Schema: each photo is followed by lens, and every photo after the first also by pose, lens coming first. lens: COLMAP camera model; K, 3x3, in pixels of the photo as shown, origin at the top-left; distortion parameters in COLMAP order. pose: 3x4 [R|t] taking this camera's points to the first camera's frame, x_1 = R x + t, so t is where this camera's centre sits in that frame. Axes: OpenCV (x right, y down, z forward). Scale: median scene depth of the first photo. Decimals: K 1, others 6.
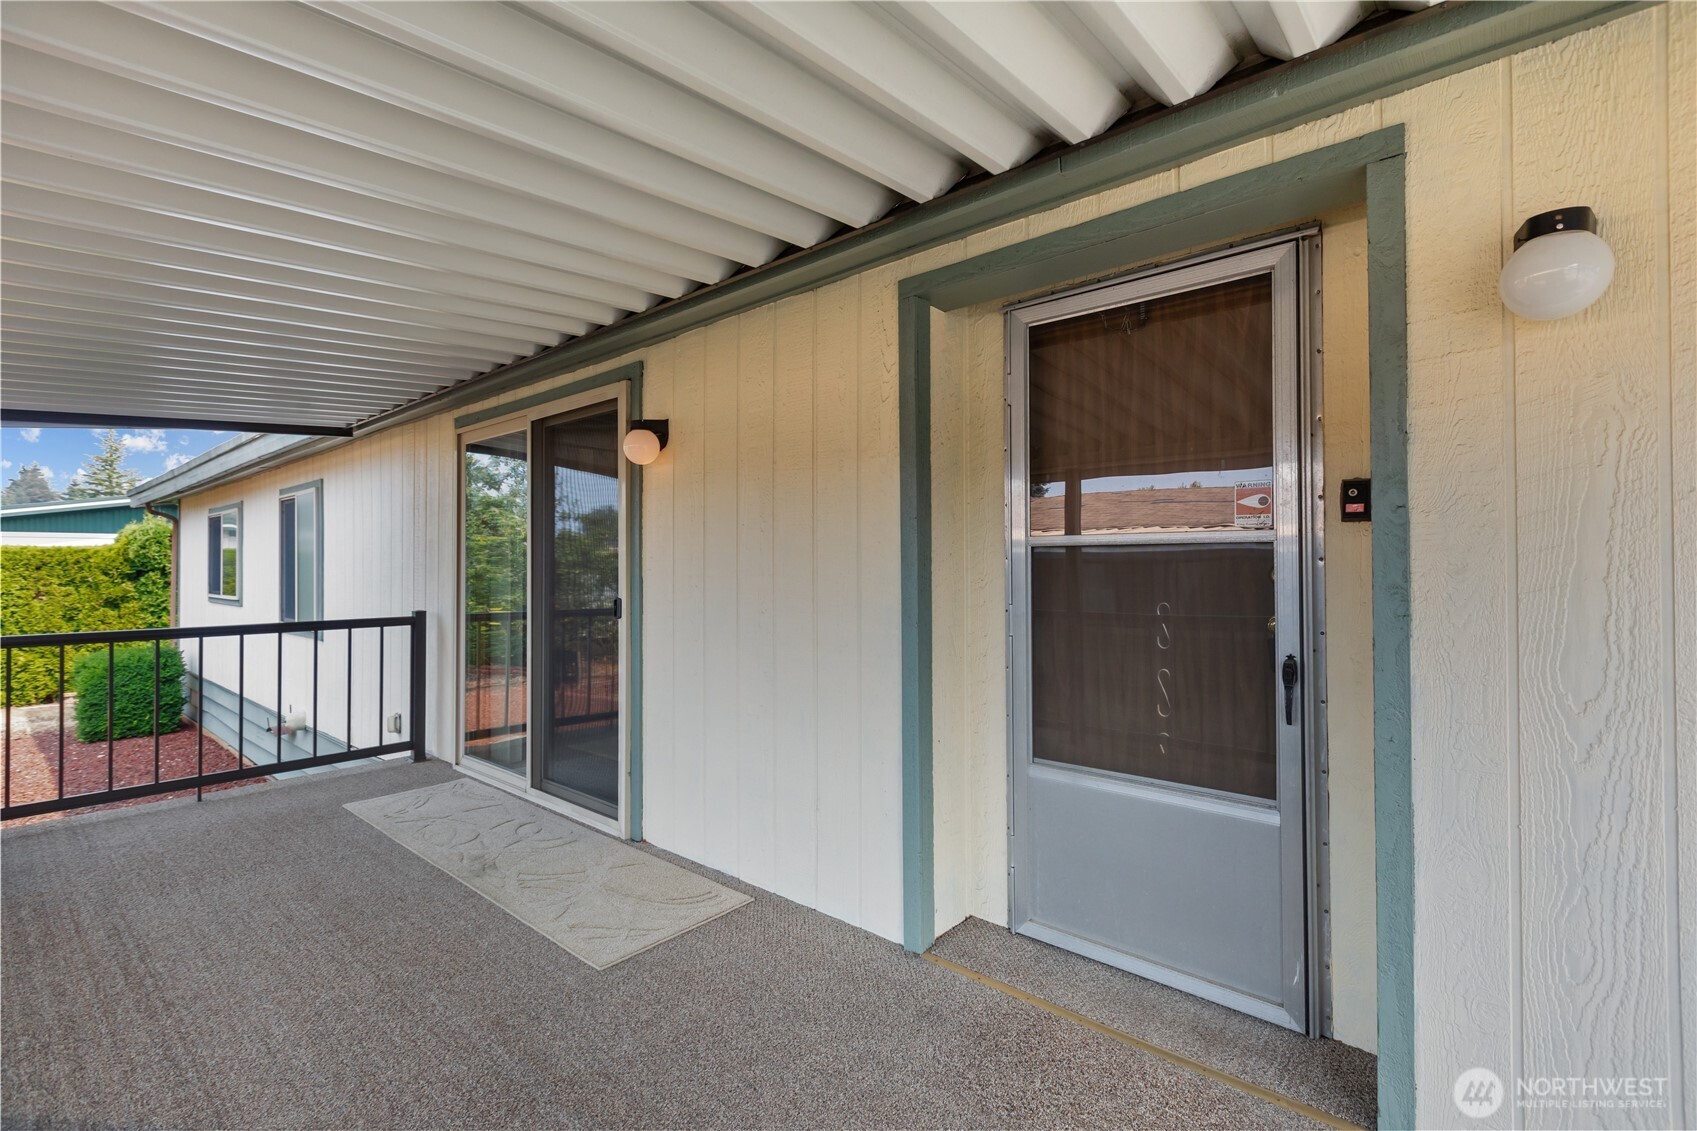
lens RADIAL K [[765.6, 0, 848.0], [0, 765.6, 558.0], [0, 0, 1]] dist [0.001406, -0.000632]
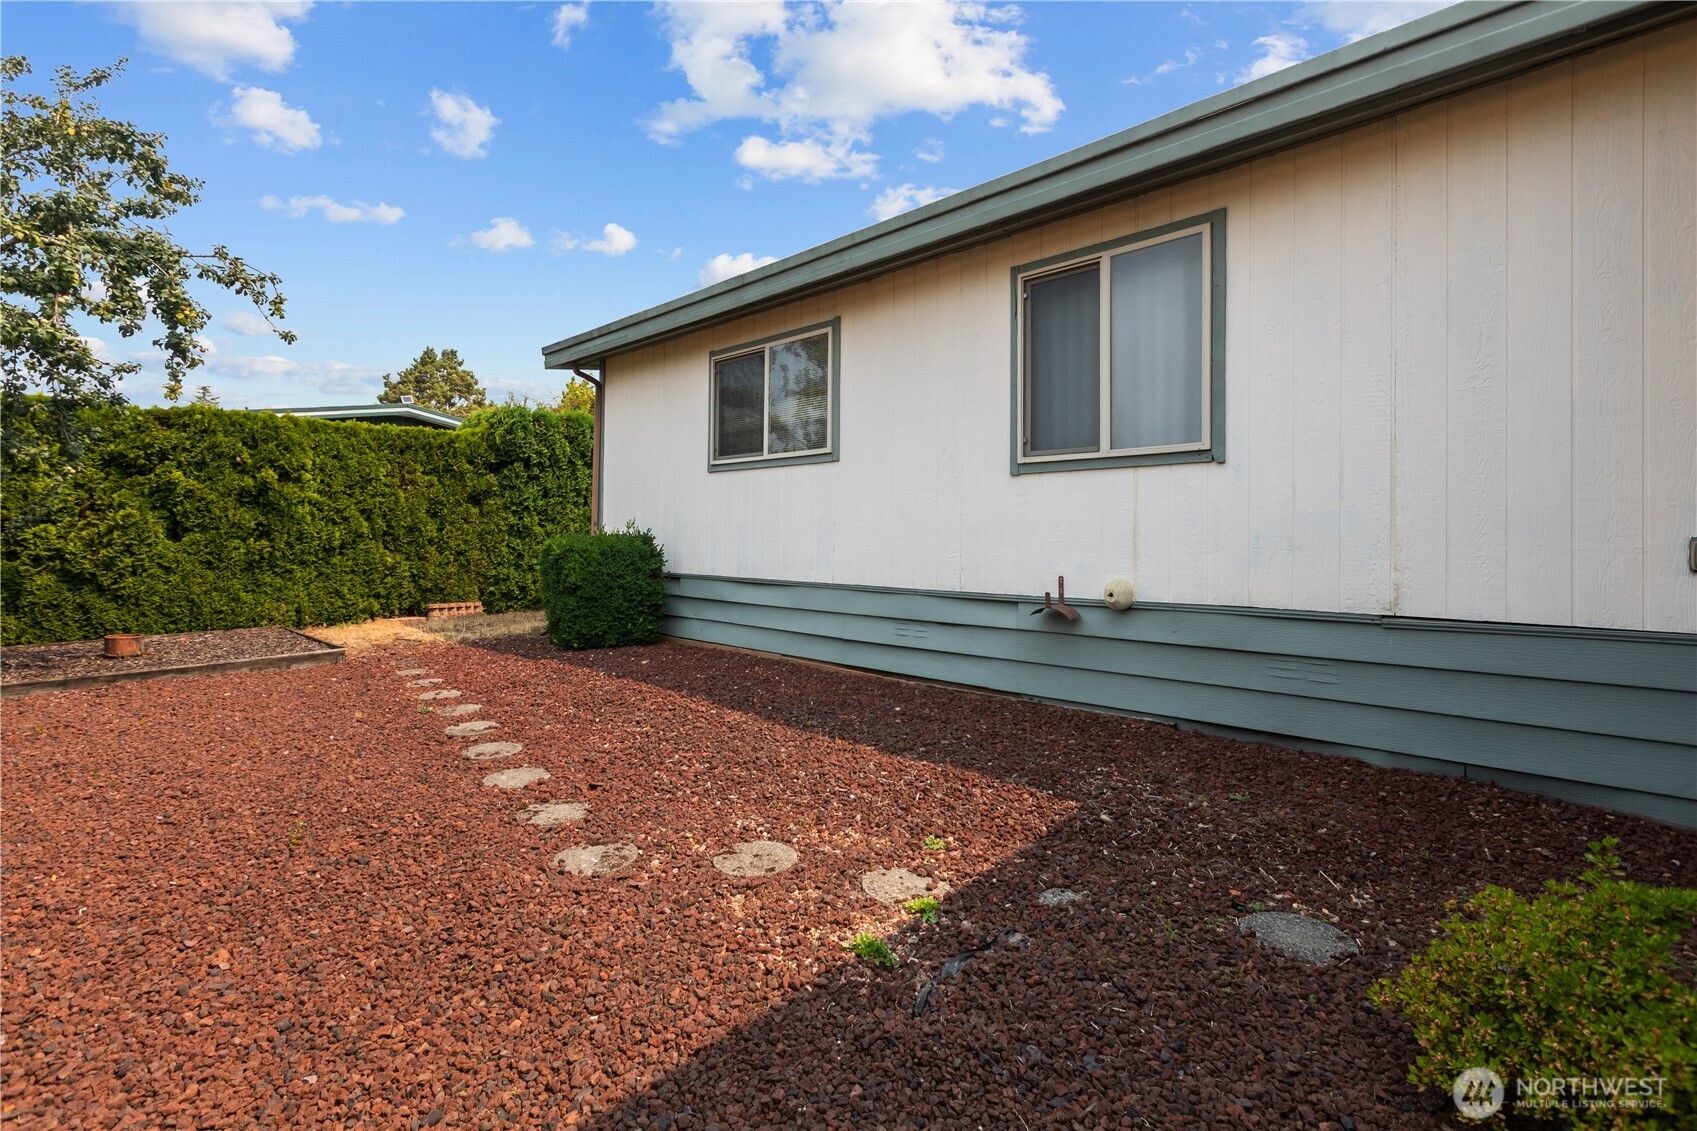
lens RADIAL K [[765.6, 0, 905.5], [0, 765.6, 533.6], [0, 0, 1]] dist [0.001406, -0.000632]
pose [[0.999504, 0.011244, -0.029422, -0.479811], [-0.010773, 0.999812, 0.016134, 0.081027], [0.029598, -0.015809, 0.999437, 0.185284]]
